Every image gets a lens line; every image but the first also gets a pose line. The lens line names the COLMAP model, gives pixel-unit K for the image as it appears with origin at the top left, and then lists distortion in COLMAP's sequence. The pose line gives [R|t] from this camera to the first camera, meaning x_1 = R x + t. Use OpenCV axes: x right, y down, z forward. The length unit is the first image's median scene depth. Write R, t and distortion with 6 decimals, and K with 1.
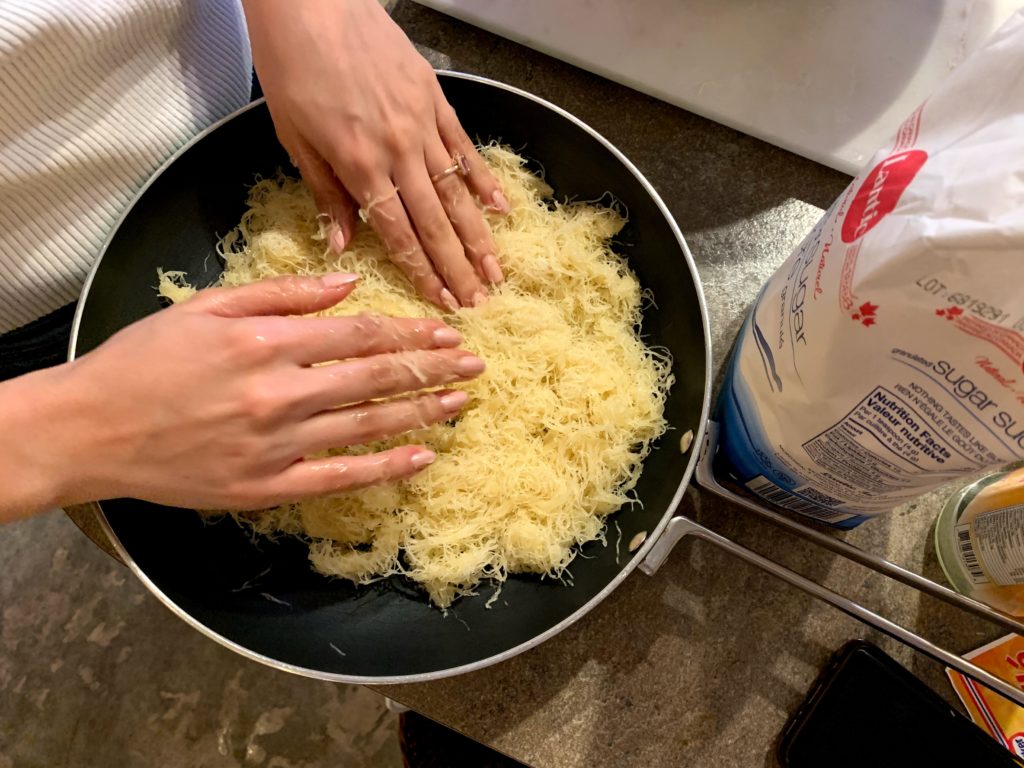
lens RADIAL K [[830.9, 0, 519.6], [0, 830.9, 398.6], [0, 0, 1]] dist [-0.002762, -0.002506]
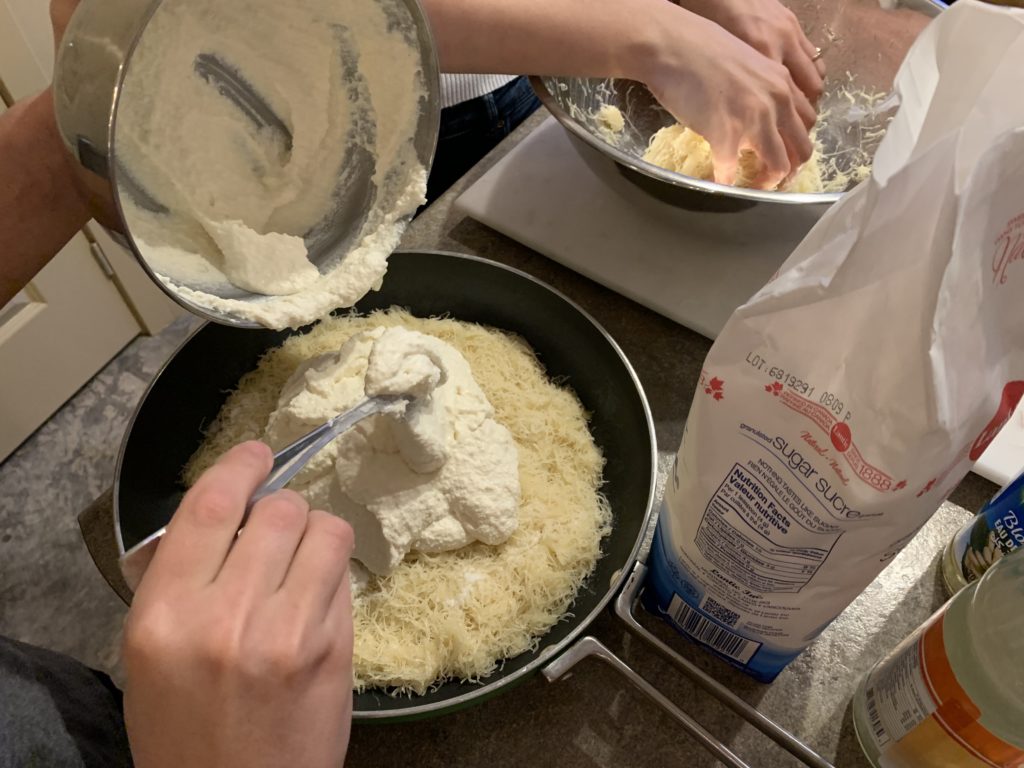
lens RADIAL K [[830.9, 0, 497.6], [0, 830.9, 362.5], [0, 0, 1]] dist [-0.002762, -0.002506]
pose [[0.979164, 0.149035, -0.137935, 0.153684], [-0.189996, 0.912134, -0.363198, 0.237228], [0.071686, 0.381838, 0.921445, -0.138474]]
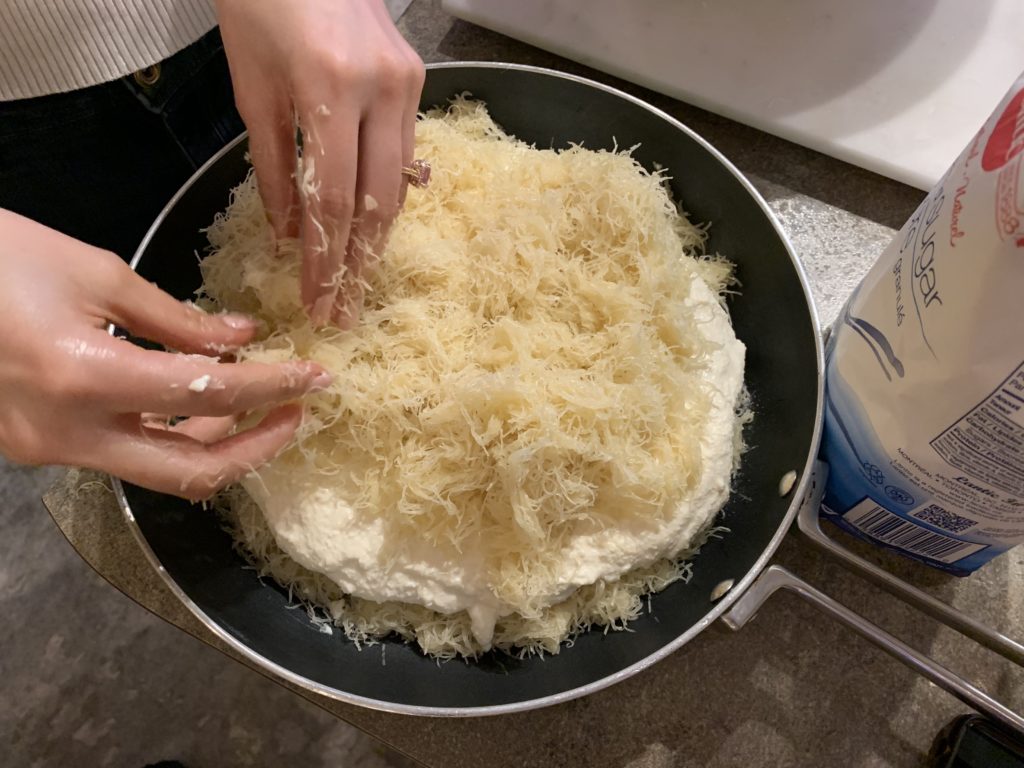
lens RADIAL K [[830.9, 0, 509.3], [0, 830.9, 387.7], [0, 0, 1]] dist [-0.002762, -0.002506]
pose [[0.999080, 0.029492, -0.031131, -0.045346], [-0.033841, 0.988110, -0.149978, 0.111941], [0.026338, 0.150893, 0.988199, 0.120306]]
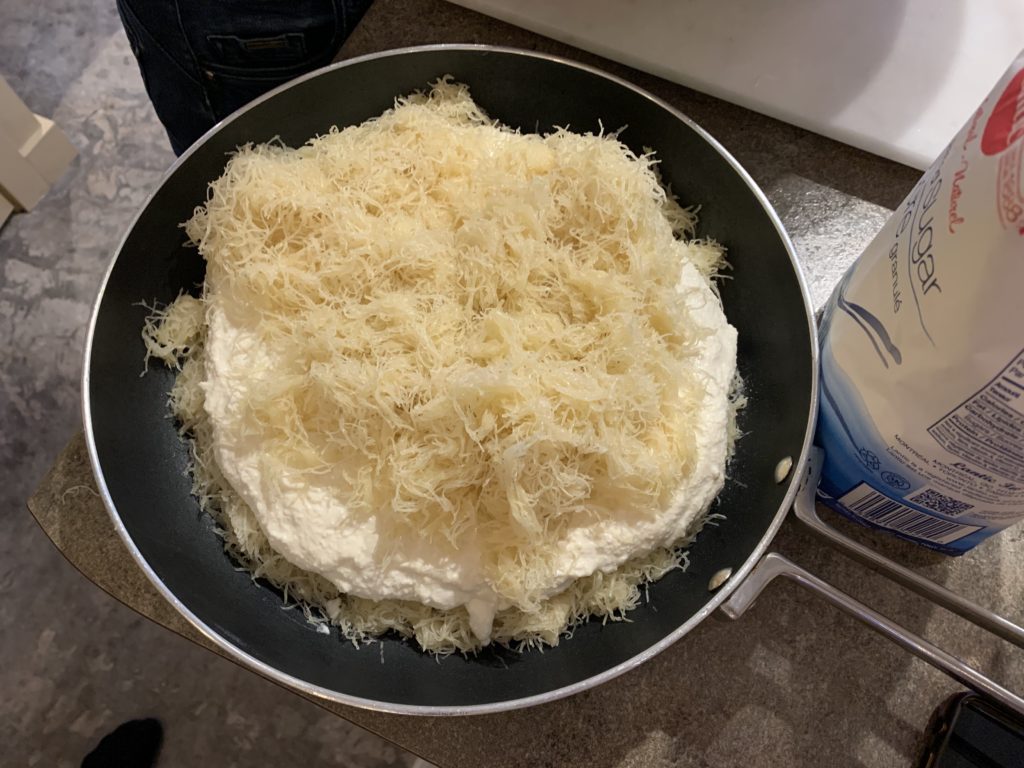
lens RADIAL K [[830.9, 0, 511.7], [0, 830.9, 398.2], [0, 0, 1]] dist [-0.002762, -0.002506]
pose [[0.999947, 0.004176, -0.009458, -0.053252], [-0.005201, 0.993795, -0.111108, 0.095121], [0.008935, 0.111151, 0.993763, 0.129678]]
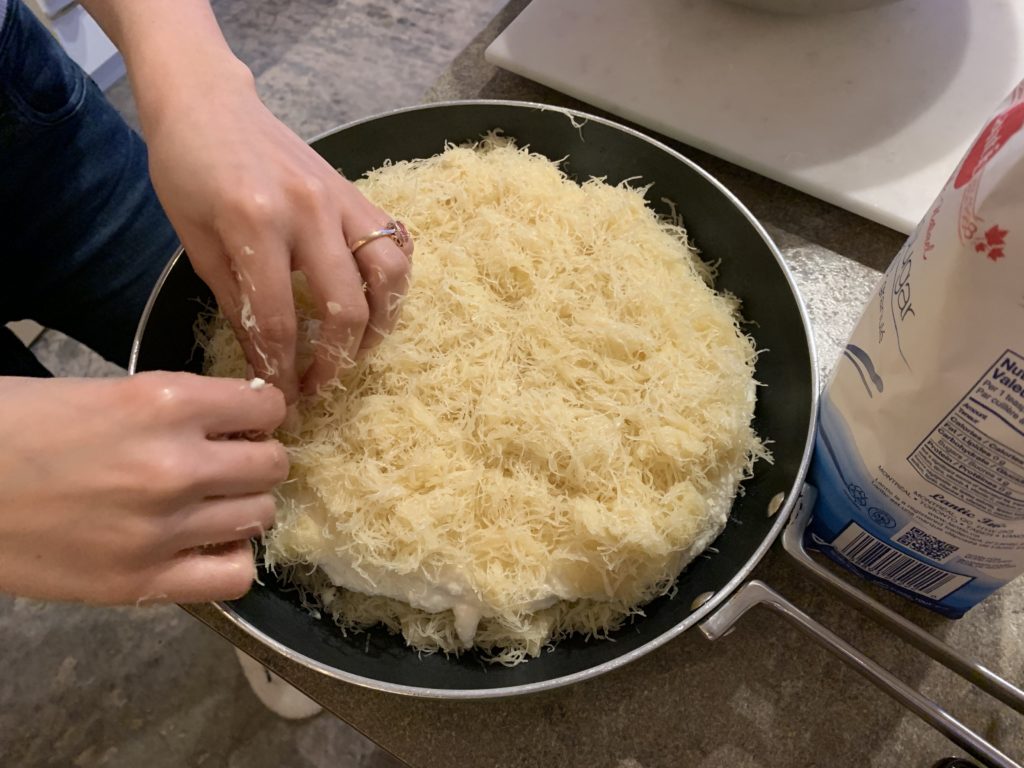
lens RADIAL K [[830.9, 0, 504.7], [0, 830.9, 379.0], [0, 0, 1]] dist [-0.002762, -0.002506]
pose [[0.991032, 0.098093, -0.090742, 0.000261], [-0.117550, 0.962899, -0.242913, 0.184982], [0.063548, 0.251401, 0.965795, 0.099612]]
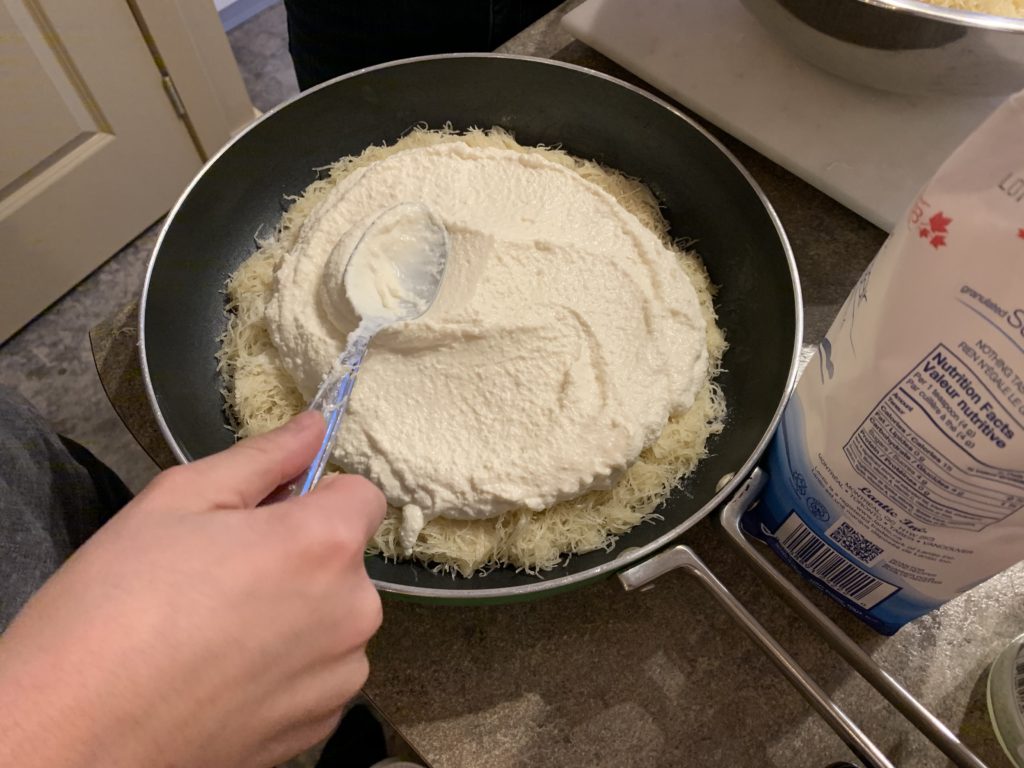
lens RADIAL K [[830.9, 0, 500.4], [0, 830.9, 375.9], [0, 0, 1]] dist [-0.002762, -0.002506]
pose [[0.940828, 0.290253, -0.174919, 0.106538], [-0.324946, 0.919181, -0.222520, 0.234094], [0.096195, 0.266193, 0.959108, 0.090326]]
